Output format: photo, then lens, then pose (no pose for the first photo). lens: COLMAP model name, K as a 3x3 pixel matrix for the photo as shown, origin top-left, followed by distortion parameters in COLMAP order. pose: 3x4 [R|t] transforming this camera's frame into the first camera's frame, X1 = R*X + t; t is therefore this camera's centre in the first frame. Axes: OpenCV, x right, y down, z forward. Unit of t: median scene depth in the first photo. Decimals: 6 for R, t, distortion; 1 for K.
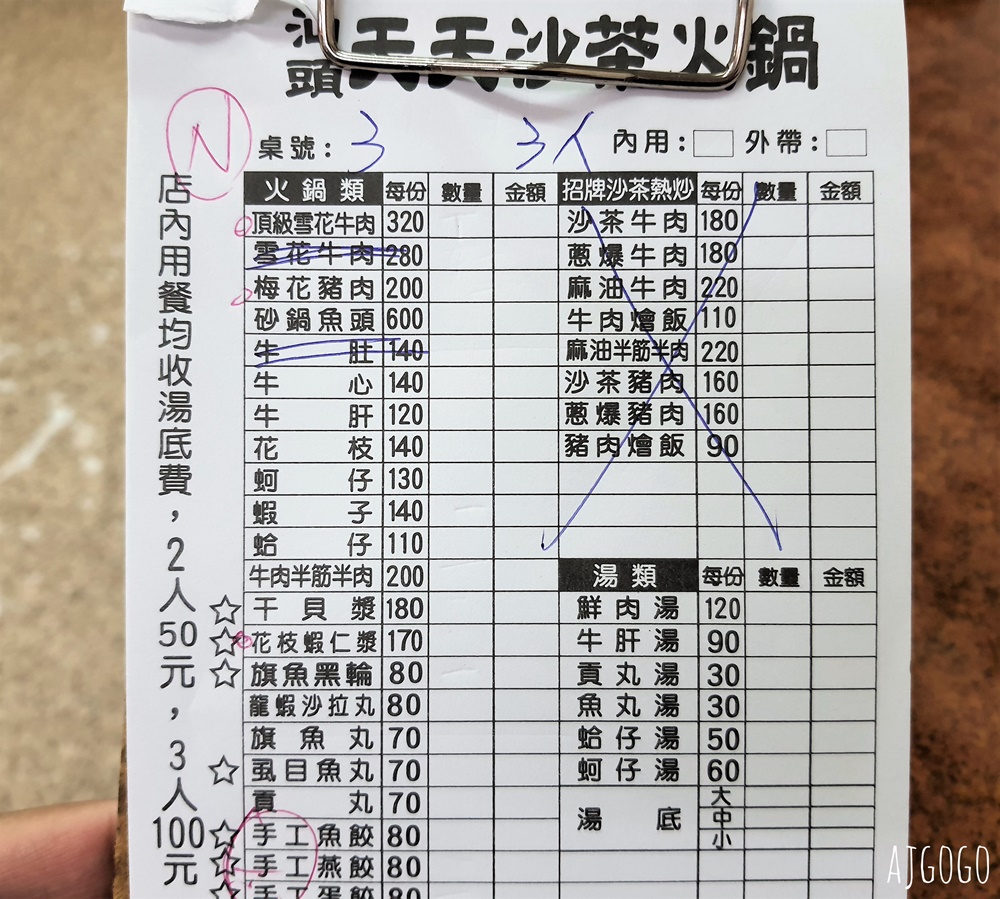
lens RADIAL K [[872.0, 0, 500.0], [0, 872.0, 449.5], [0, 0, 1]] dist [-0.012606, -0.013997]
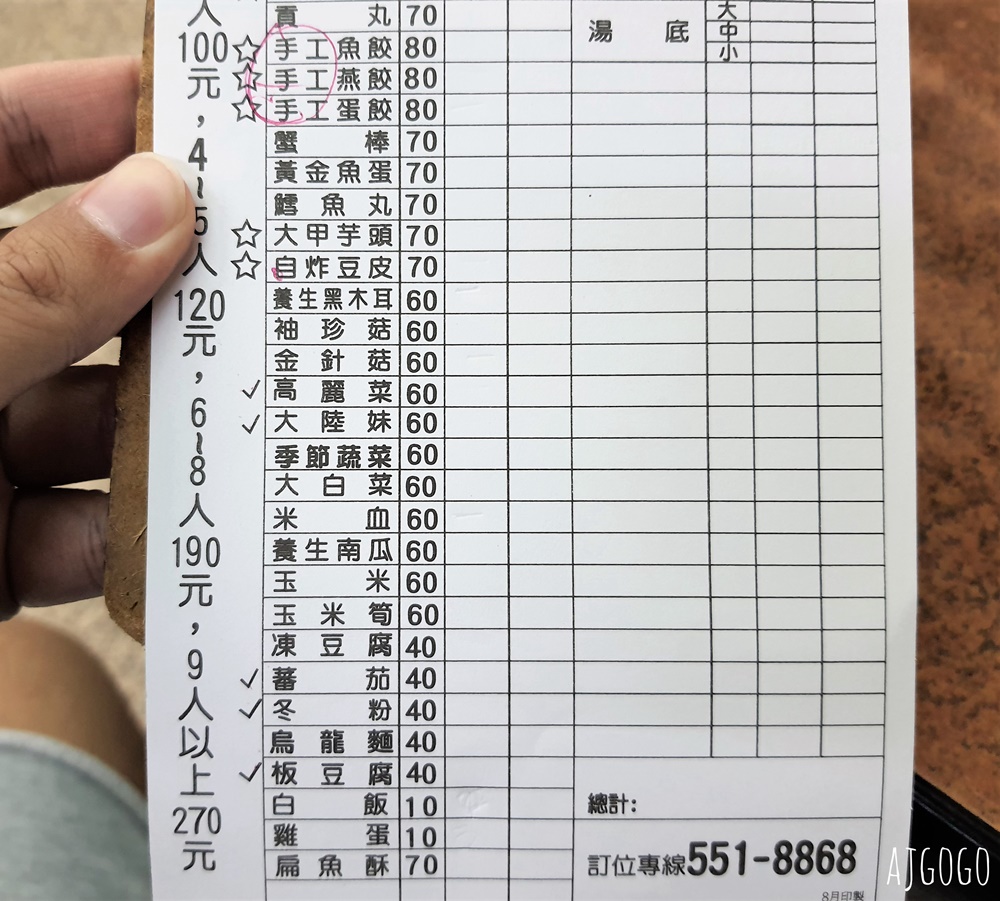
lens RADIAL K [[842.0, 0, 516.3], [0, 842.0, 451.5], [0, 0, 1]] dist [0.118288, -0.235304]
pose [[0.999994, -0.002182, 0.002580, -0.000829], [0.002238, 0.999752, -0.022175, 0.945100], [-0.002531, 0.022181, 0.999751, -0.005691]]
